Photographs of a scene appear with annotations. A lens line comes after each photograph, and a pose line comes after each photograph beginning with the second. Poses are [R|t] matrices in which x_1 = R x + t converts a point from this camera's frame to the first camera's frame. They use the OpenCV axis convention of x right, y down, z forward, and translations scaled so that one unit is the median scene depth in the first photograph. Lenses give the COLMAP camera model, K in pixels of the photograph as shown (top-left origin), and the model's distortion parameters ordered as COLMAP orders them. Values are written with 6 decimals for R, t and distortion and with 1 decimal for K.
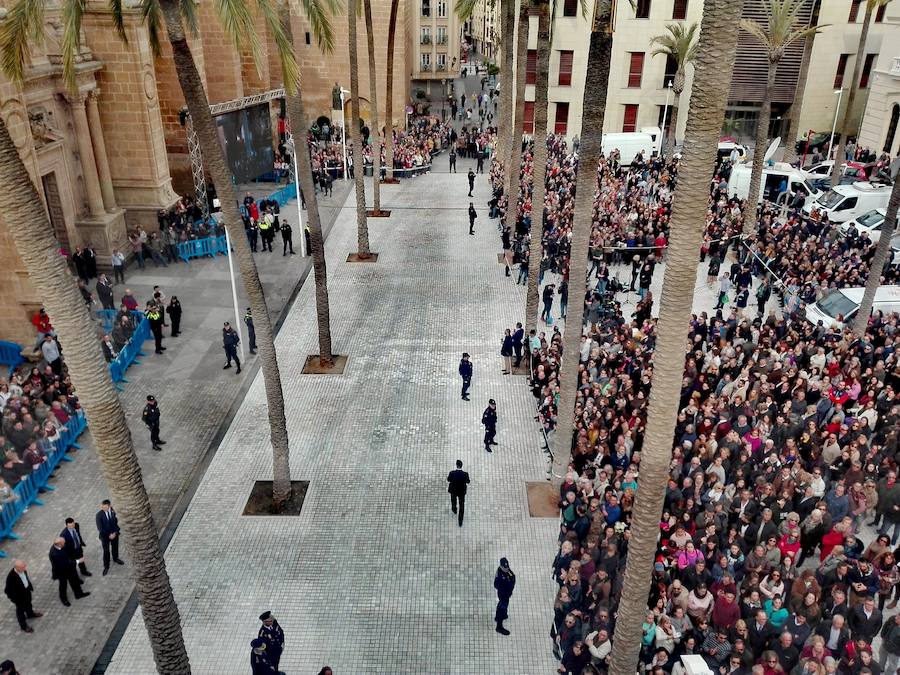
lens RADIAL K [[768.0, 0, 465.4], [0, 768.0, 314.5], [0, 0, 1]] dist [0.044878, -0.087329]
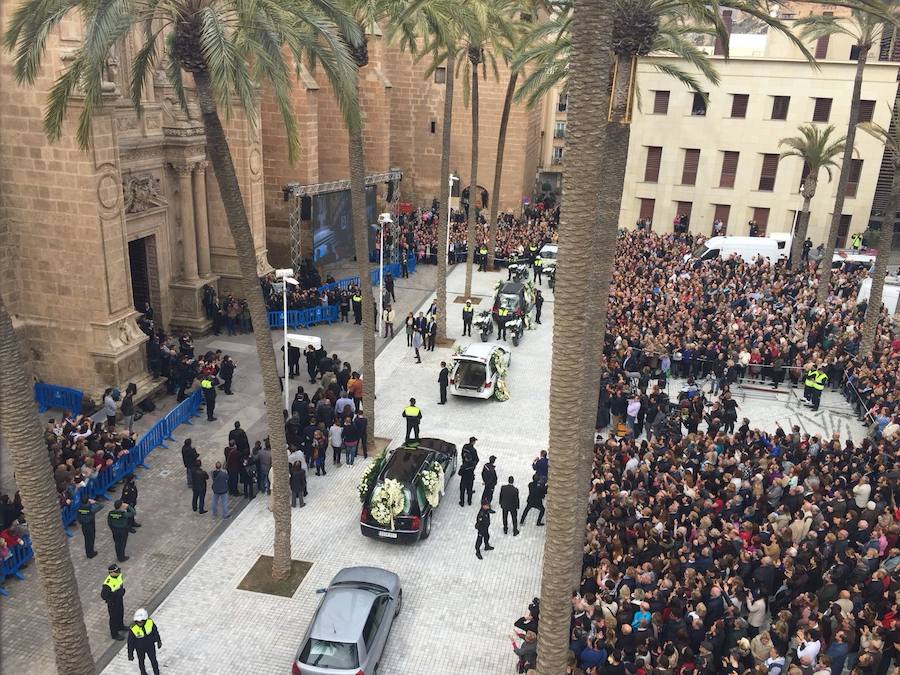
lens RADIAL K [[809.2, 0, 469.6], [0, 809.2, 313.8], [0, 0, 1]] dist [0.065594, -0.095706]
pose [[0.978211, 0.083442, -0.190108, 0.128852], [-0.106683, 0.987564, -0.115485, 0.005038], [0.178107, 0.133250, 0.974947, 0.004346]]
